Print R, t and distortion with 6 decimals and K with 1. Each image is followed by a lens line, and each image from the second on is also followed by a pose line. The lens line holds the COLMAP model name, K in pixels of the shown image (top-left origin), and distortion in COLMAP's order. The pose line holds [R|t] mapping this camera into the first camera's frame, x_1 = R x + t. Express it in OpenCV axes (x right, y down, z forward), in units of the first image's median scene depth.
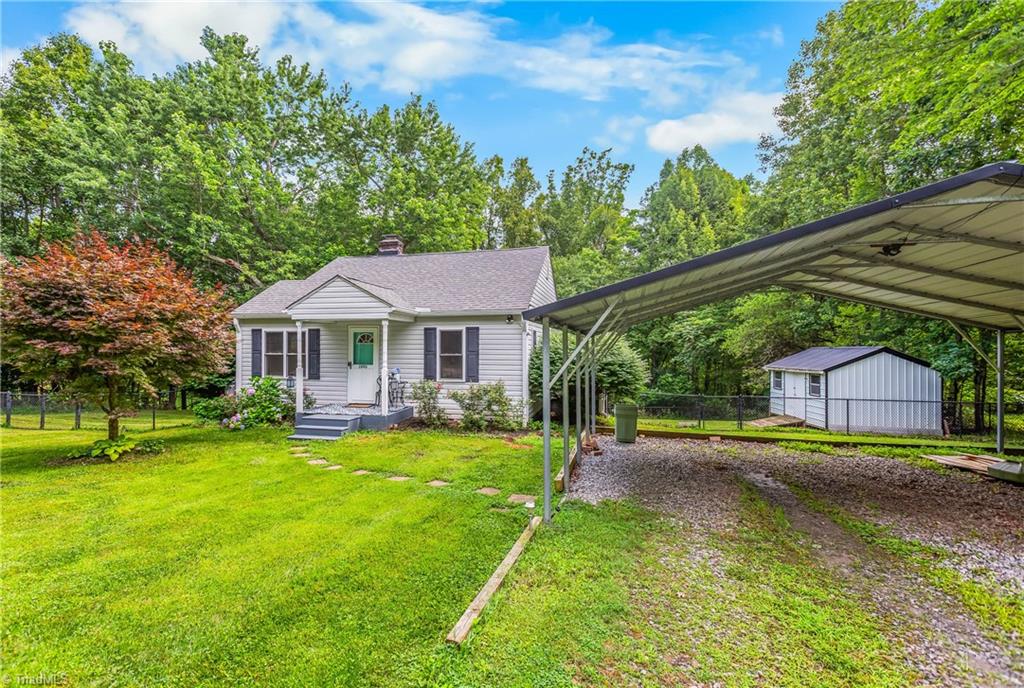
lens RADIAL K [[487.3, 0, 511.4], [0, 487.3, 348.5], [0, 0, 1]] dist [0.002879, -0.000618]
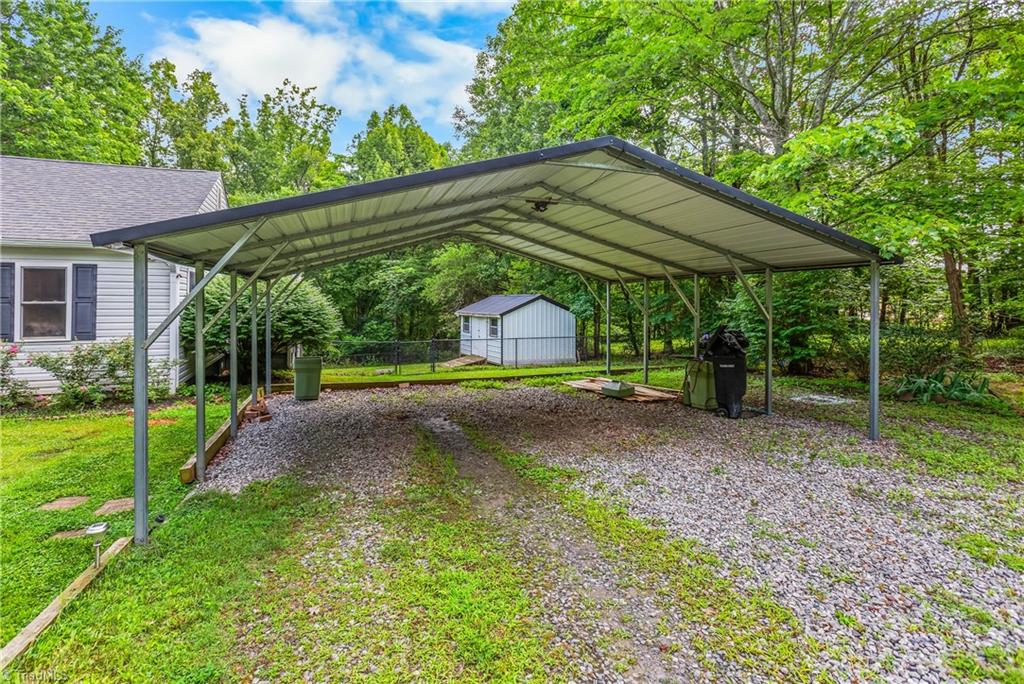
lens RADIAL K [[449.3, 0, 525.5], [0, 449.3, 296.0], [0, 0, 1]] dist [-0.000303, -0.000180]
pose [[0.820600, 0.004421, 0.571486, 0.072442], [-0.002574, 0.999989, -0.004040, 0.004314], [-0.571497, 0.001844, 0.820602, 0.077964]]
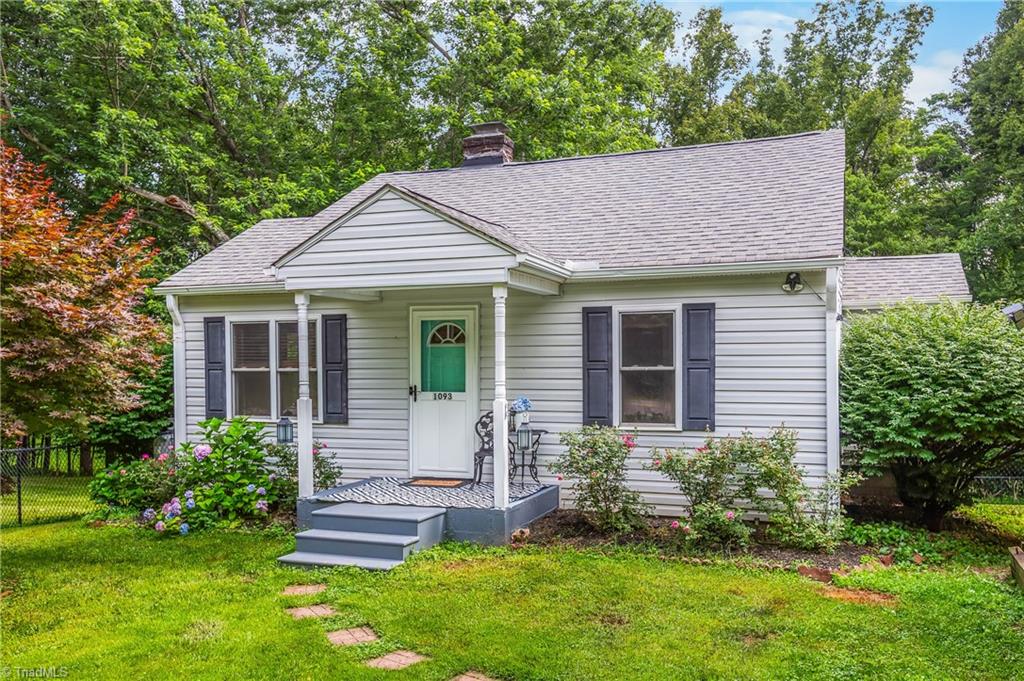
lens RADIAL K [[743.7, 0, 597.6], [0, 743.7, 399.2], [0, 0, 1]] dist [0.000480, -0.004107]
pose [[0.999322, -0.000747, -0.036822, -0.140179], [0.002046, 0.999376, 0.035268, 0.016627], [0.036772, -0.035319, 0.998699, 0.327140]]
